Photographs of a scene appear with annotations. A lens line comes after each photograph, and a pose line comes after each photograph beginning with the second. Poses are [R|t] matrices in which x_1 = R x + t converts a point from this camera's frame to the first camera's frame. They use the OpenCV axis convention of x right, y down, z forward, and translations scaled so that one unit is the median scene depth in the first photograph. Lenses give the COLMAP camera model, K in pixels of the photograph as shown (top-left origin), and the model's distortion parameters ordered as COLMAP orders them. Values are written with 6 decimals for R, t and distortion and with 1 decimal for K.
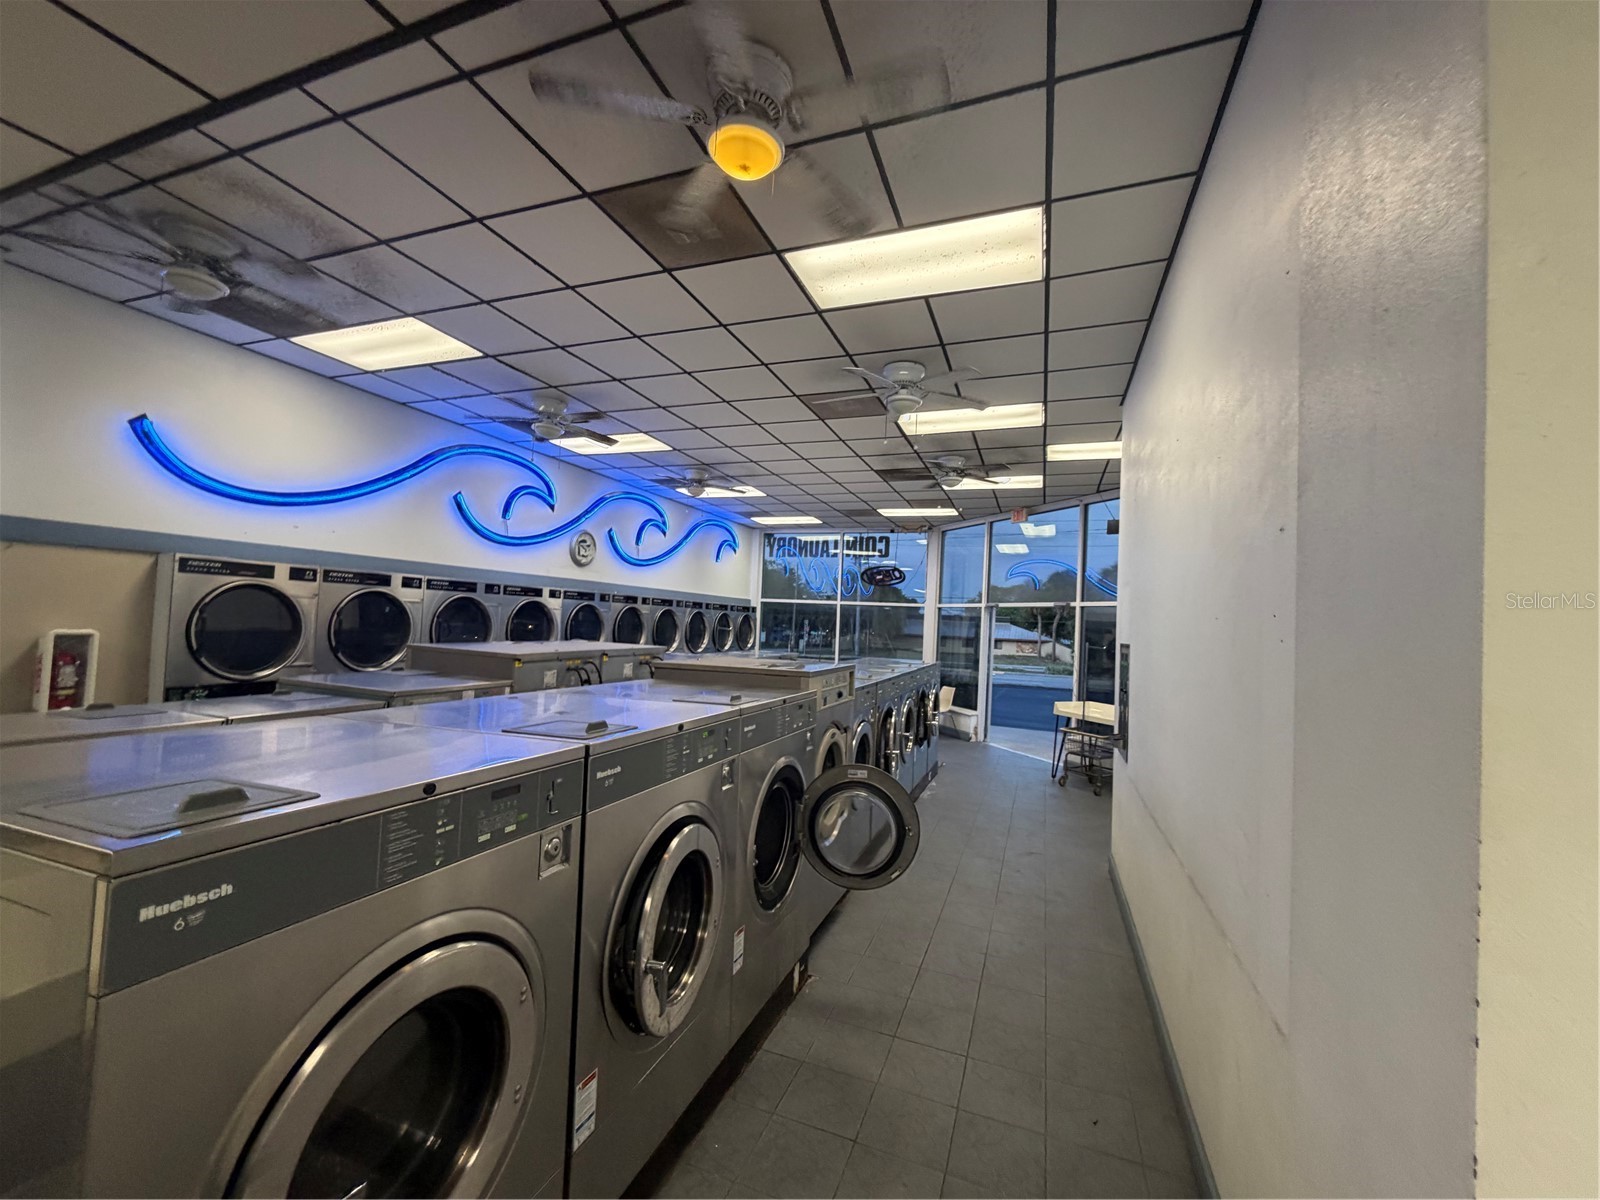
lens RADIAL K [[641.1, 0, 805.9], [0, 641.1, 595.5], [0, 0, 1]] dist [0.008573, -0.000644]
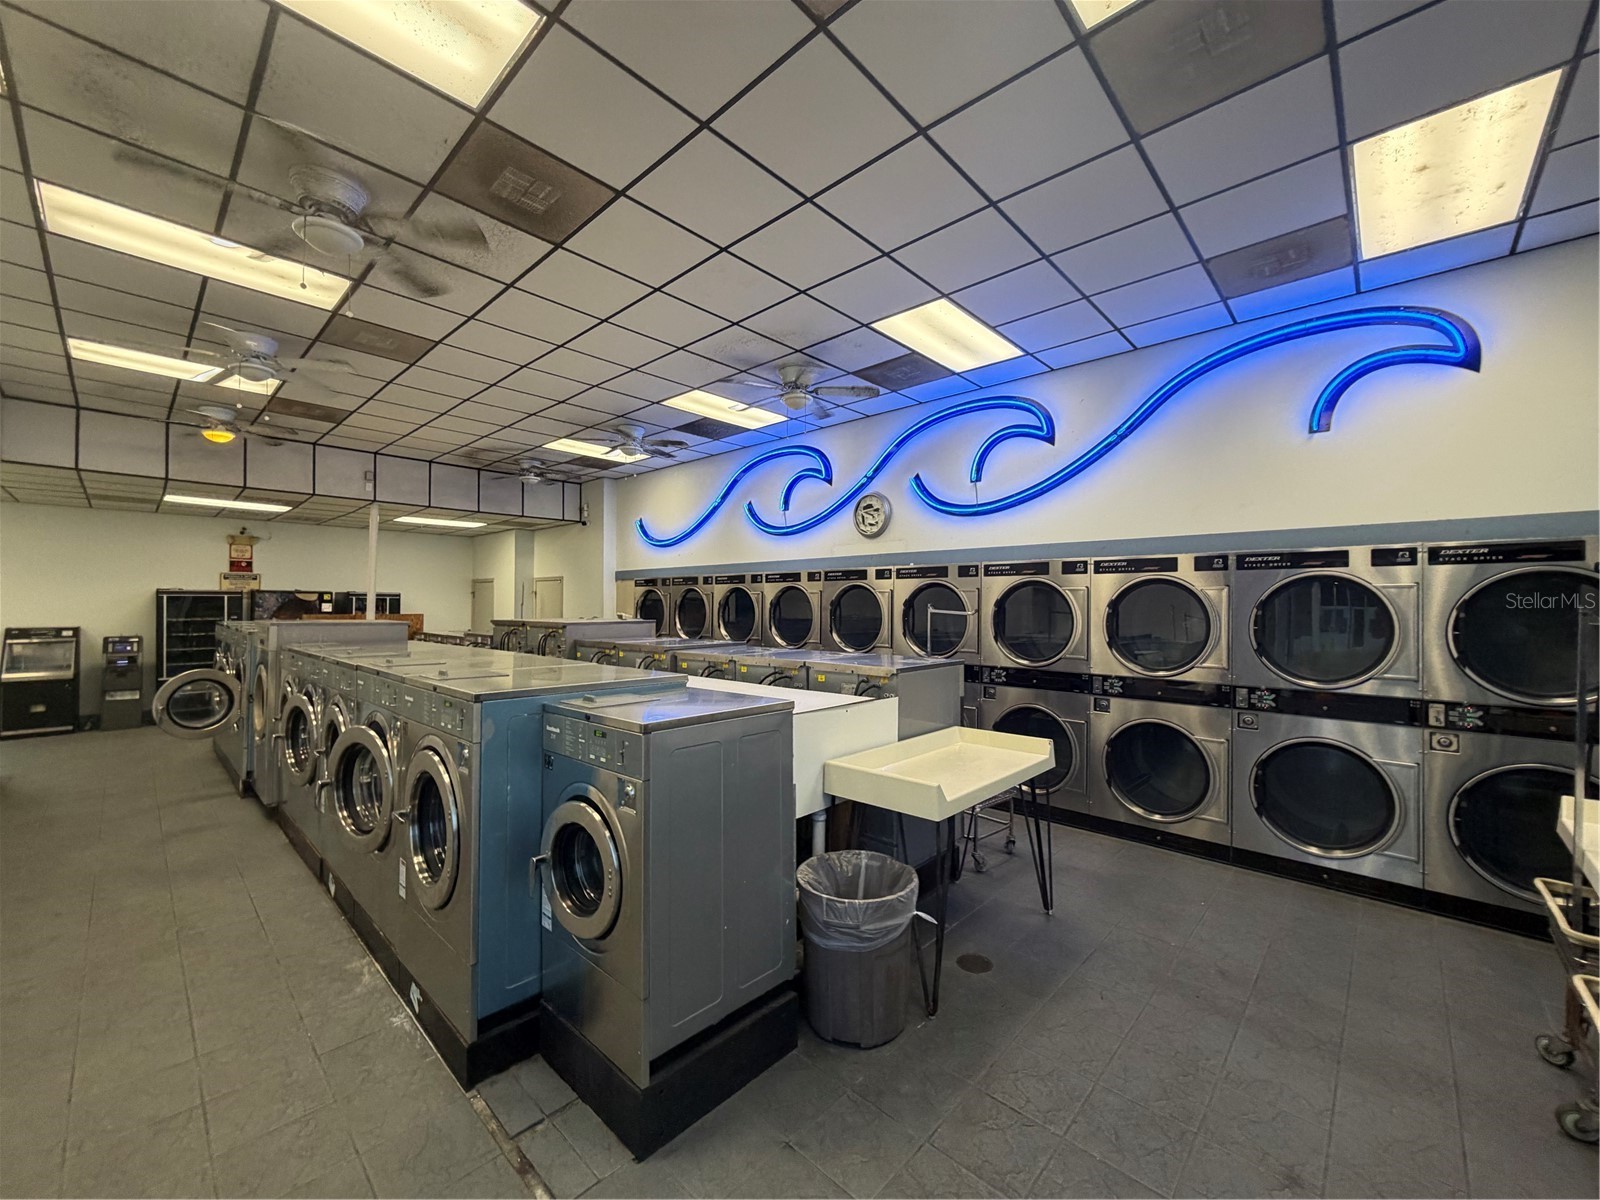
lens RADIAL K [[641.1, 0, 798.6], [0, 641.1, 603.7], [0, 0, 1]] dist [0.008573, -0.000644]
pose [[-0.373886, -0.026423, -0.927098, 0.413350], [0.029797, 0.998736, -0.040482, 0.064810], [0.926996, -0.042760, -0.372626, 1.187168]]
